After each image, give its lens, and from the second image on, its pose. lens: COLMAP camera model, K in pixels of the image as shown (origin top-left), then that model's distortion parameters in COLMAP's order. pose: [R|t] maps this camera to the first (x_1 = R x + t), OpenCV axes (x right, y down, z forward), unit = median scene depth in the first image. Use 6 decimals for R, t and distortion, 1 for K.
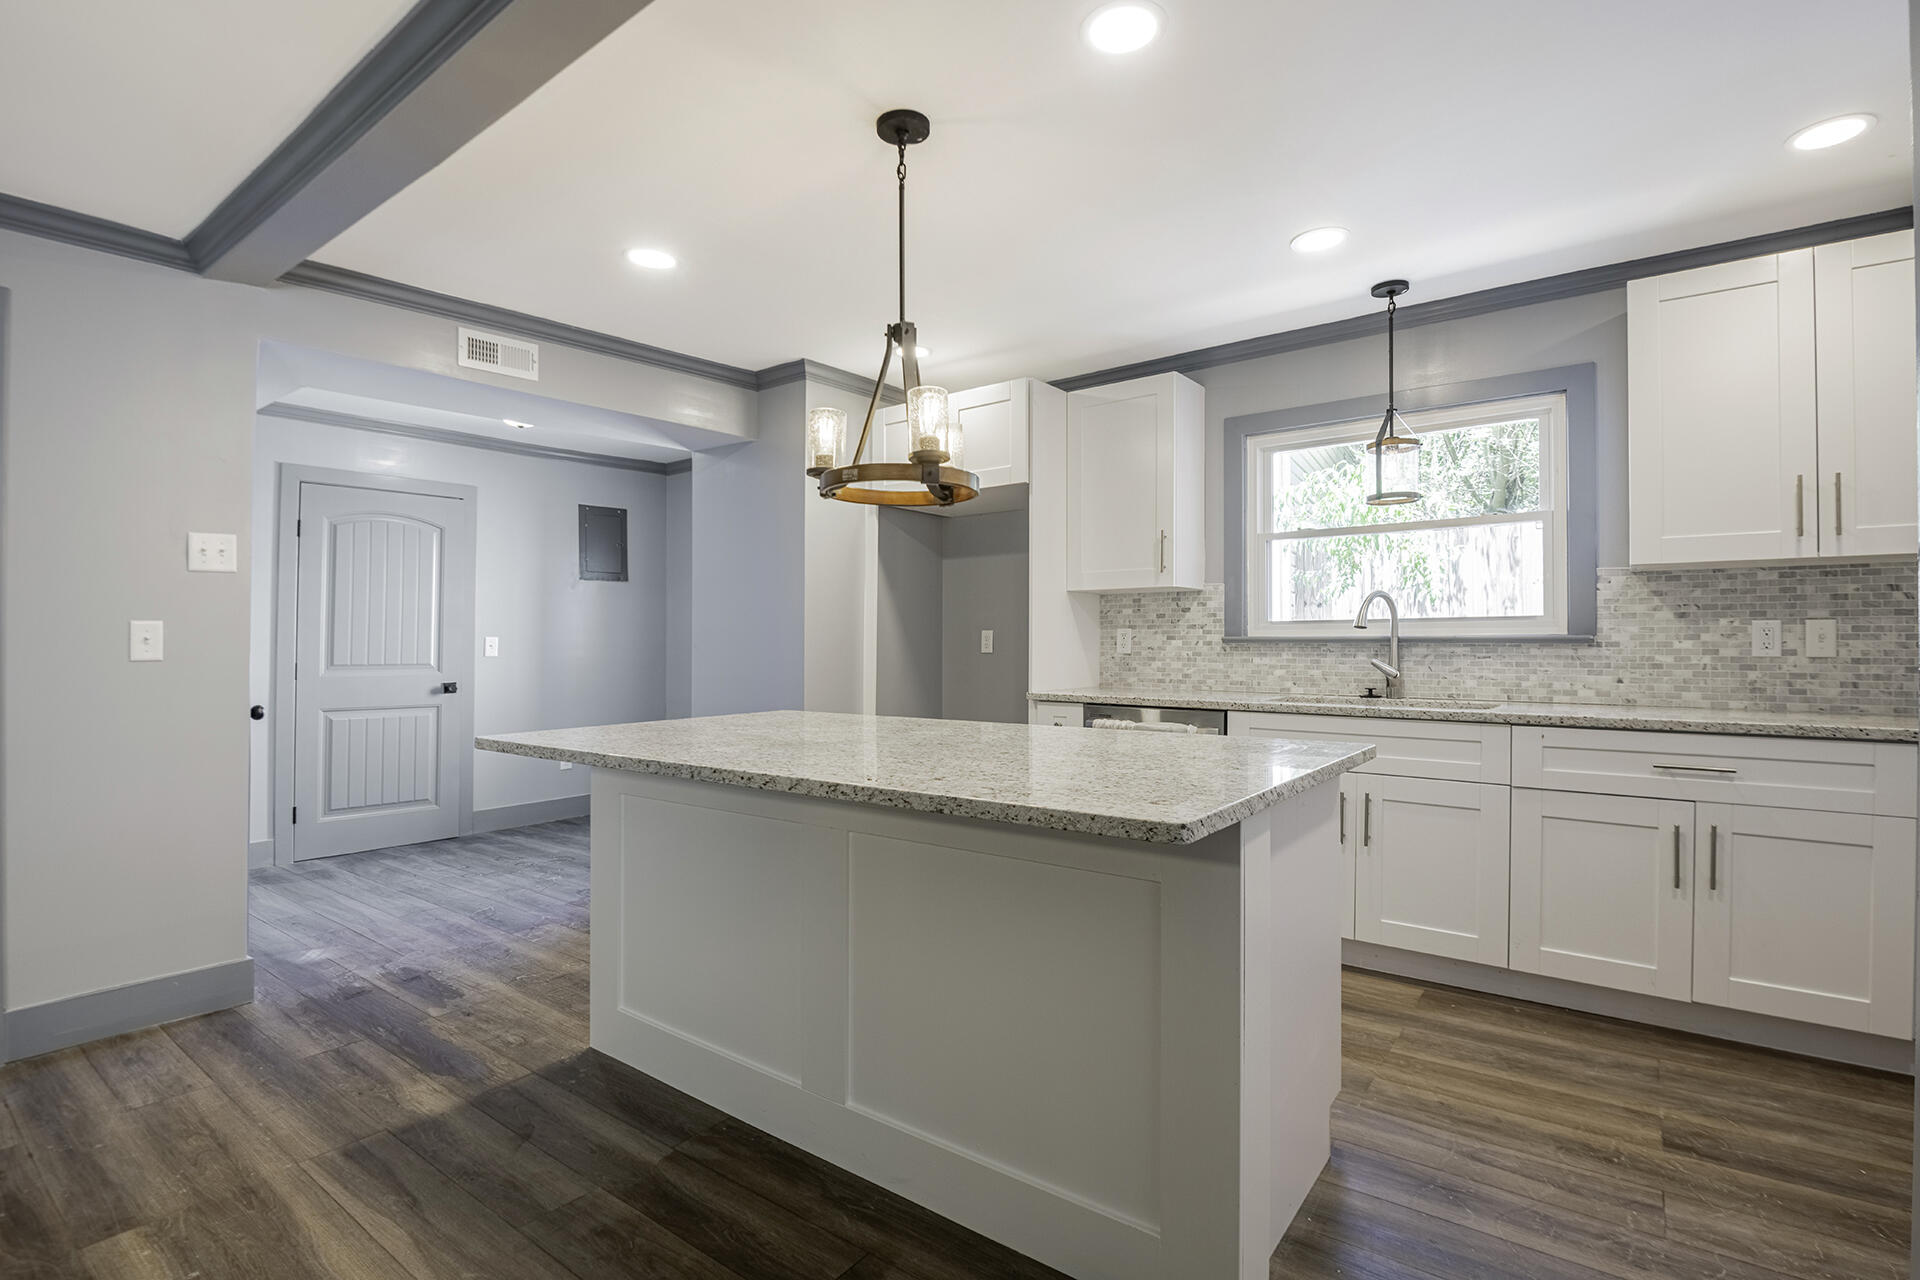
lens RADIAL K [[905.7, 0, 972.2], [0, 905.7, 616.4], [0, 0, 1]] dist [-0.020340, -0.001544]
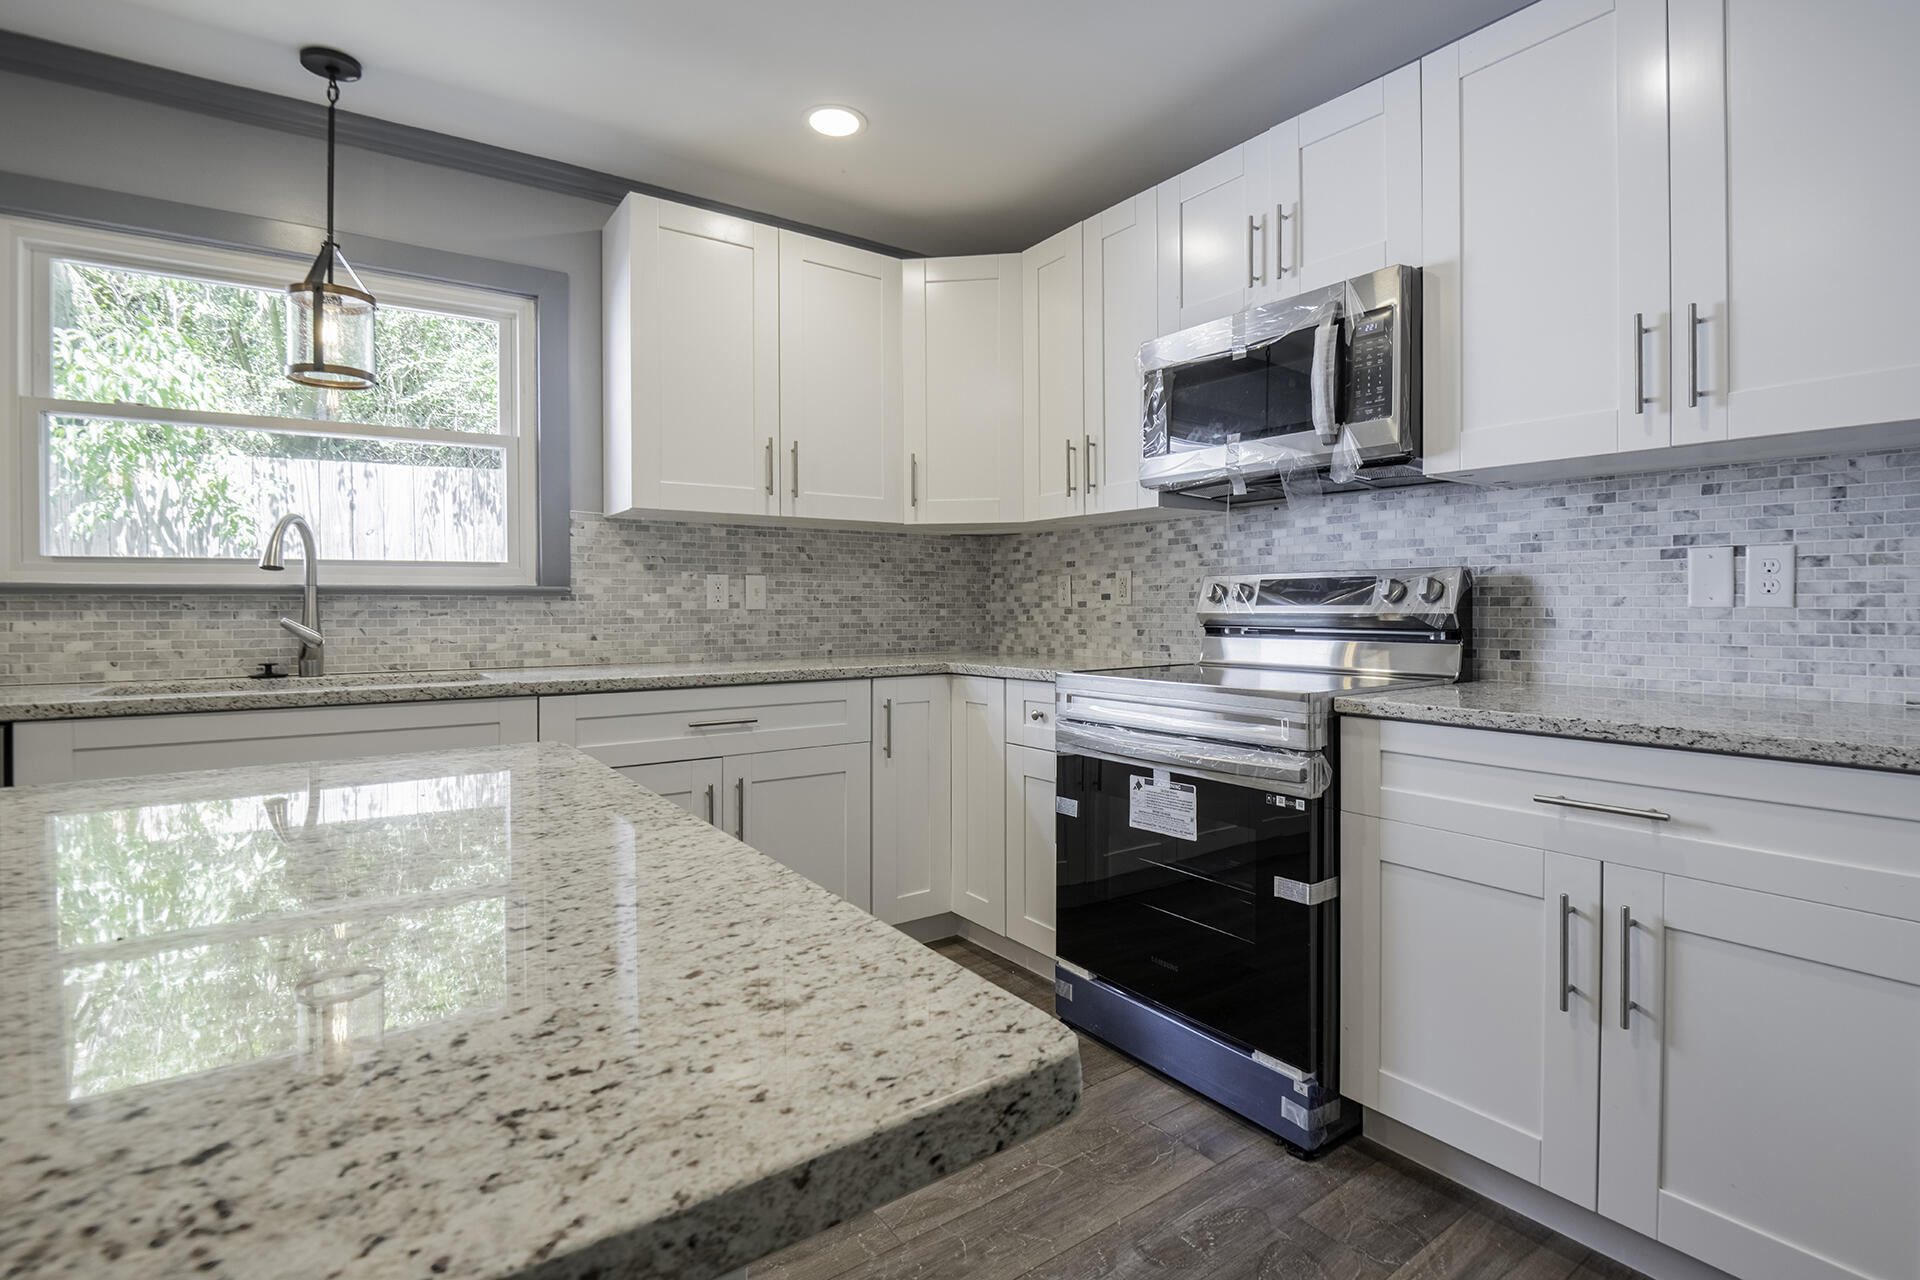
lens RADIAL K [[905.7, 0, 972.2], [0, 905.7, 616.4], [0, 0, 1]] dist [-0.020340, -0.001544]
pose [[0.291328, -0.008629, 0.956584, -0.035910], [-0.021167, 0.999656, 0.015463, 0.029185], [-0.956389, -0.024752, 0.291045, 0.384873]]
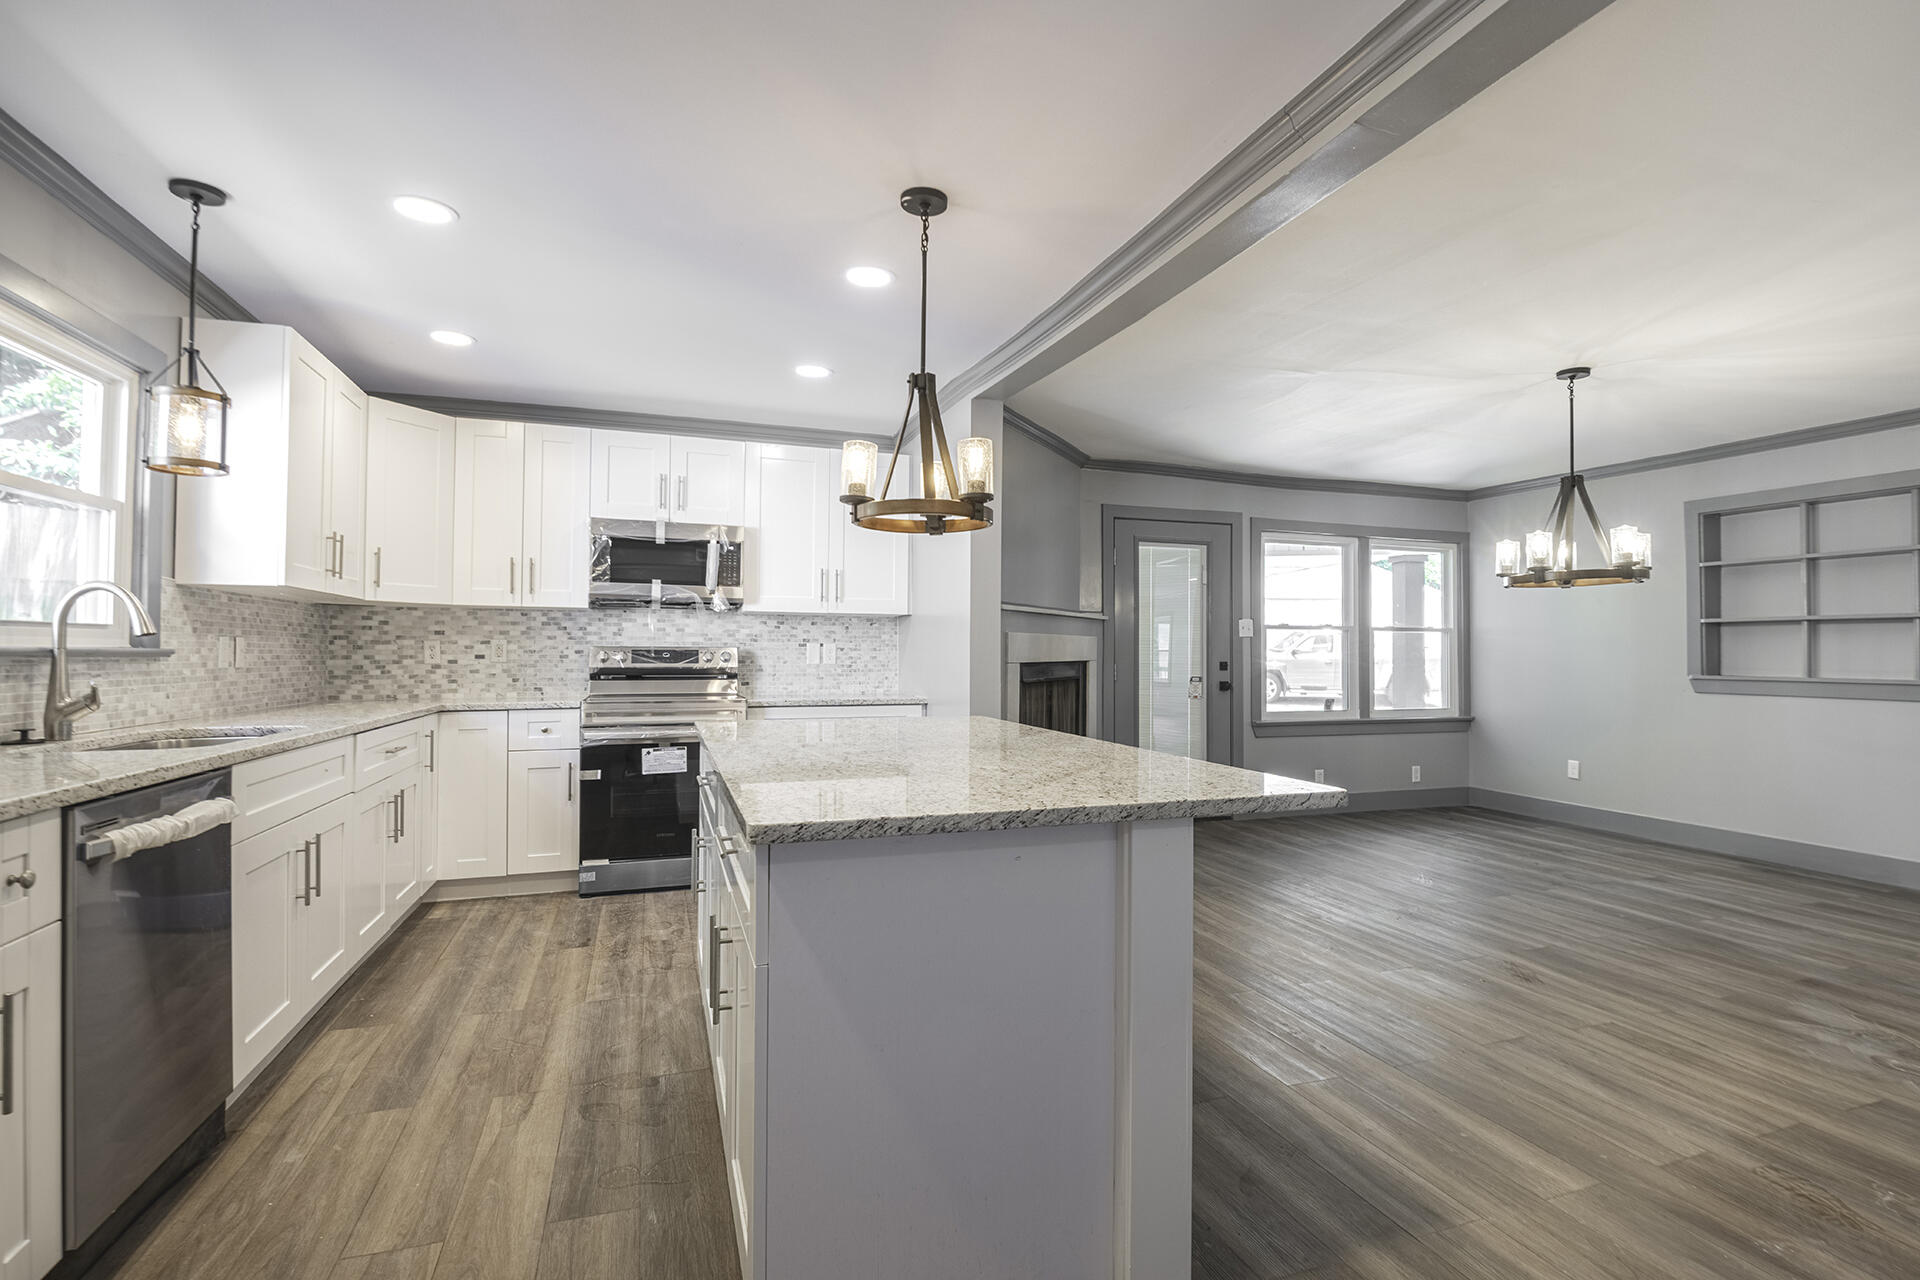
lens RADIAL K [[926.3, 0, 960.0], [0, 926.3, 640.0], [0, 0, 1]] dist [-0.000275, -0.000074]
pose [[-0.824671, 0.008164, 0.565554, -0.558631], [-0.015319, 0.999207, -0.036762, 0.036526], [-0.565405, -0.038980, -0.823892, 1.390079]]
